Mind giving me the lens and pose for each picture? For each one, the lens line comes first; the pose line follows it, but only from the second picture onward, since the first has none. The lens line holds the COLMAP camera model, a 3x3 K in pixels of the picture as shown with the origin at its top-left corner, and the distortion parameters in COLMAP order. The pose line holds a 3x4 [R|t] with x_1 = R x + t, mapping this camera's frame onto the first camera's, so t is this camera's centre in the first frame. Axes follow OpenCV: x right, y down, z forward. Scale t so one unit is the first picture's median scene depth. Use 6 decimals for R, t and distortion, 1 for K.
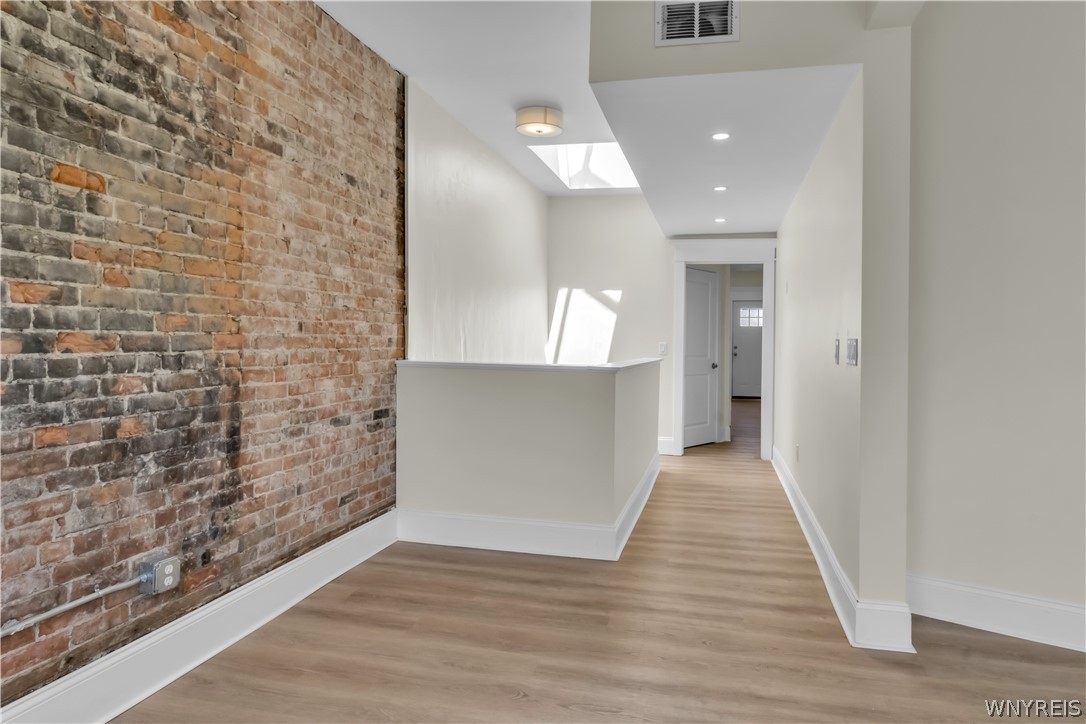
lens RADIAL K [[689.0, 0, 547.8], [0, 689.0, 351.1], [0, 0, 1]] dist [-0.001064, 0.003229]
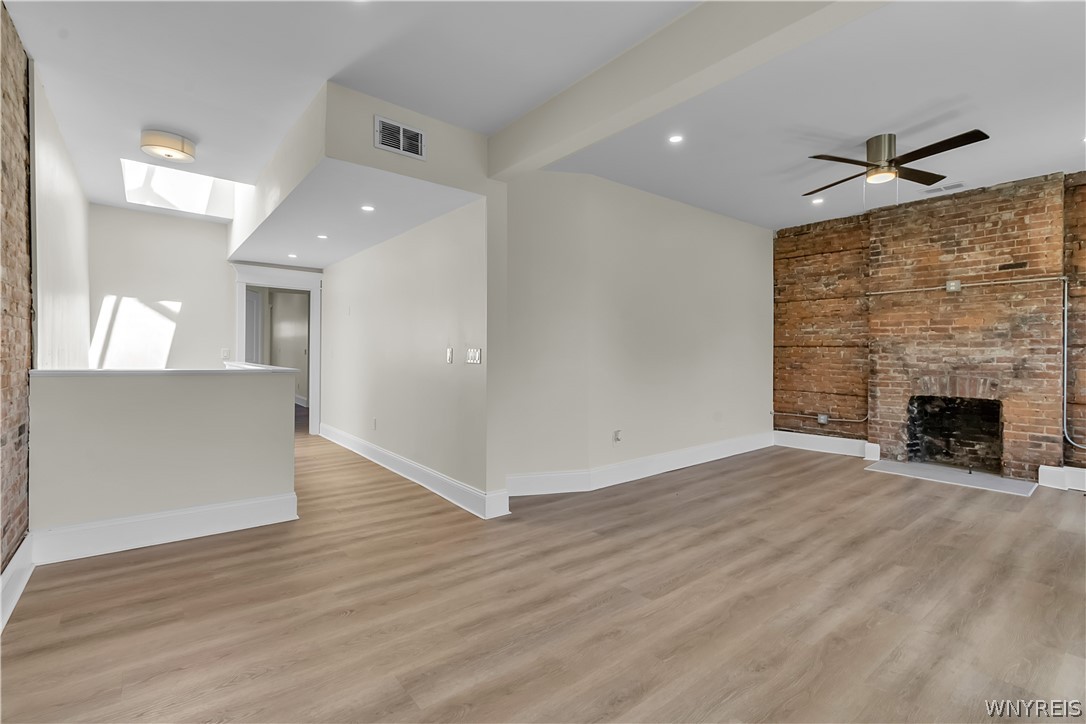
lens RADIAL K [[494.6, 0, 552.3], [0, 494.6, 359.6], [0, 0, 1]] dist [0.001445, -0.000238]
pose [[0.609096, -0.017351, 0.792907, -0.322617], [0.006867, 0.999839, 0.016604, -0.007114], [-0.793067, -0.004669, 0.609117, 0.050698]]
